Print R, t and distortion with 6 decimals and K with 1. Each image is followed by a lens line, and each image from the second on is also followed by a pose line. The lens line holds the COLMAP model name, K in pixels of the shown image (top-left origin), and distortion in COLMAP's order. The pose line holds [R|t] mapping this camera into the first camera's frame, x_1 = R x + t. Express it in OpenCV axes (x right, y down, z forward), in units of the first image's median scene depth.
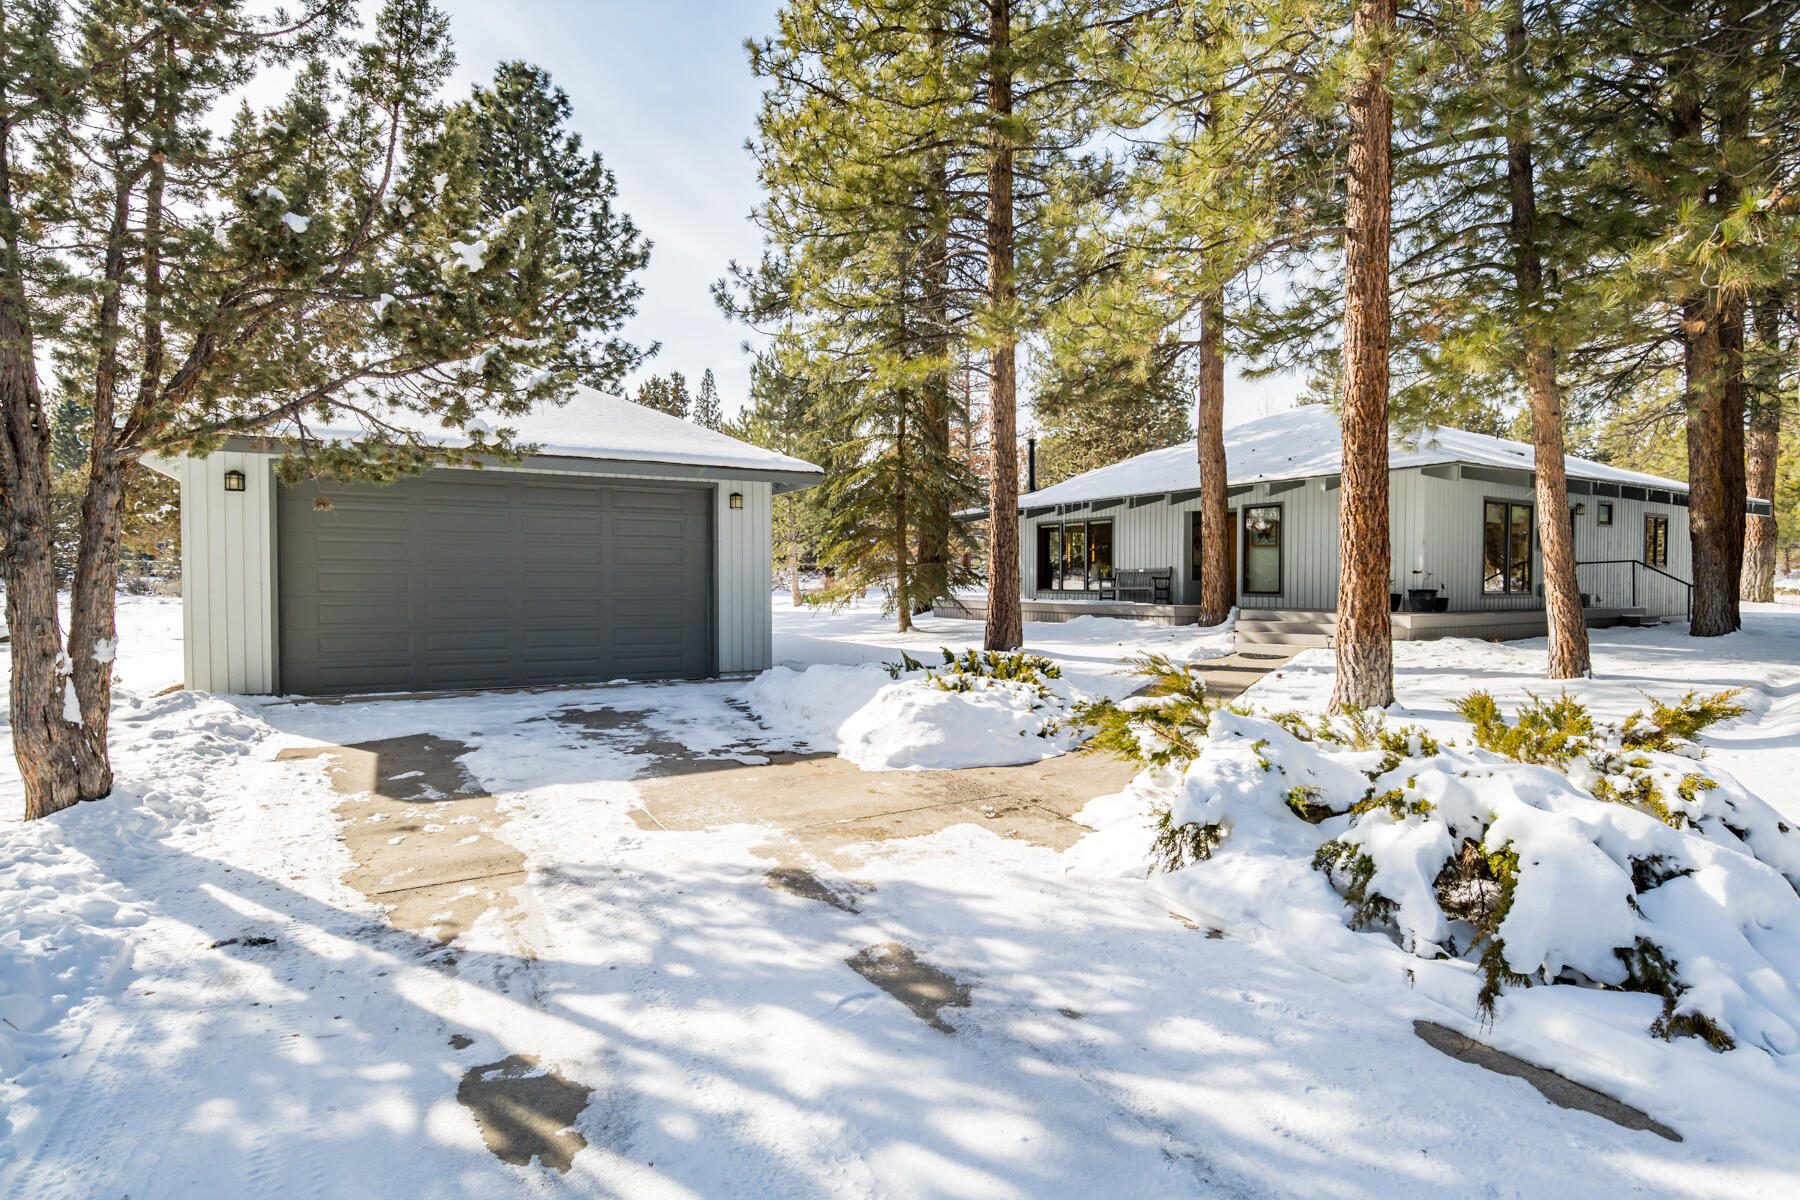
lens RADIAL K [[914.0, 0, 930.9], [0, 914.0, 600.8], [0, 0, 1]] dist [-0.023028, 0.010669]
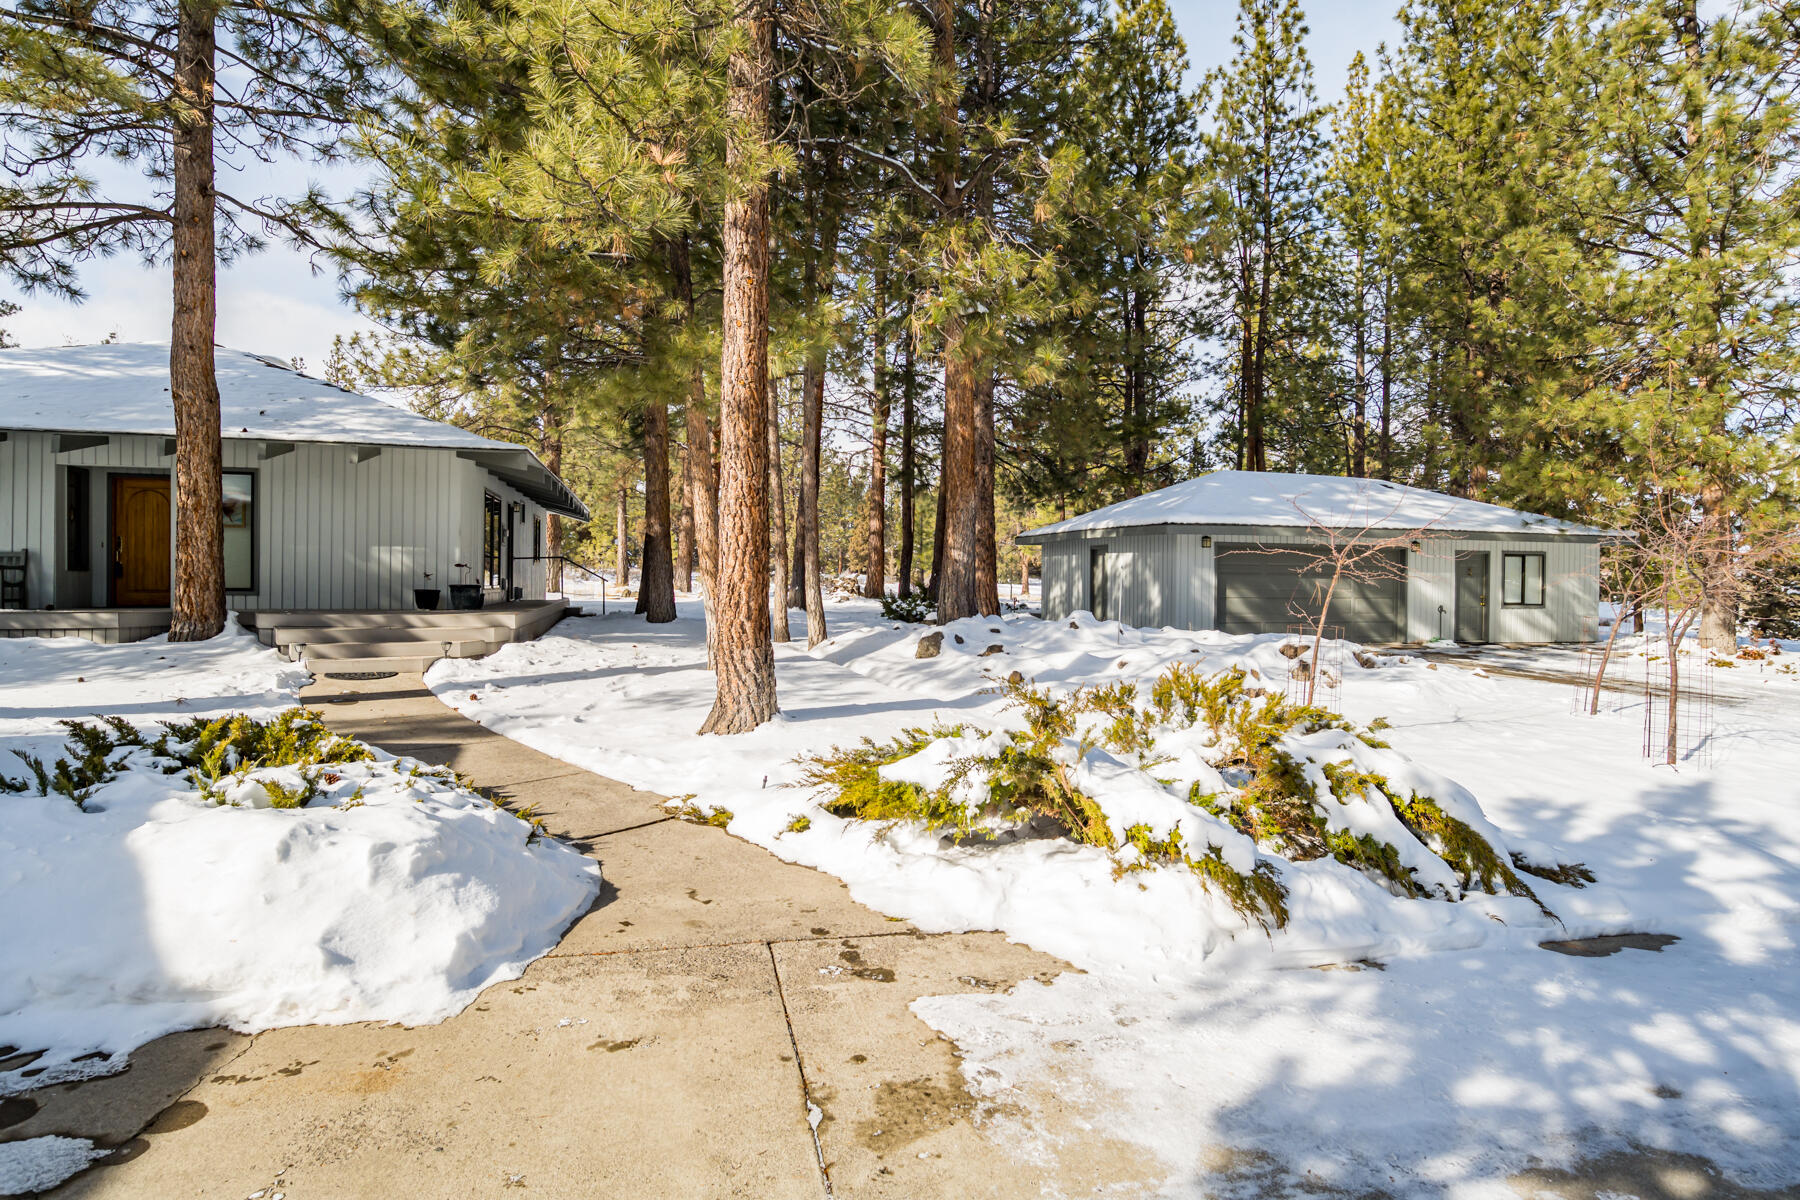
lens RADIAL K [[914.0, 0, 924.1], [0, 914.0, 586.0], [0, 0, 1]] dist [-0.023028, 0.010669]
pose [[0.311401, -0.005875, 0.950260, -0.169785], [0.012348, 0.999921, 0.002135, -0.007430], [-0.950198, 0.011069, 0.311450, 0.270328]]
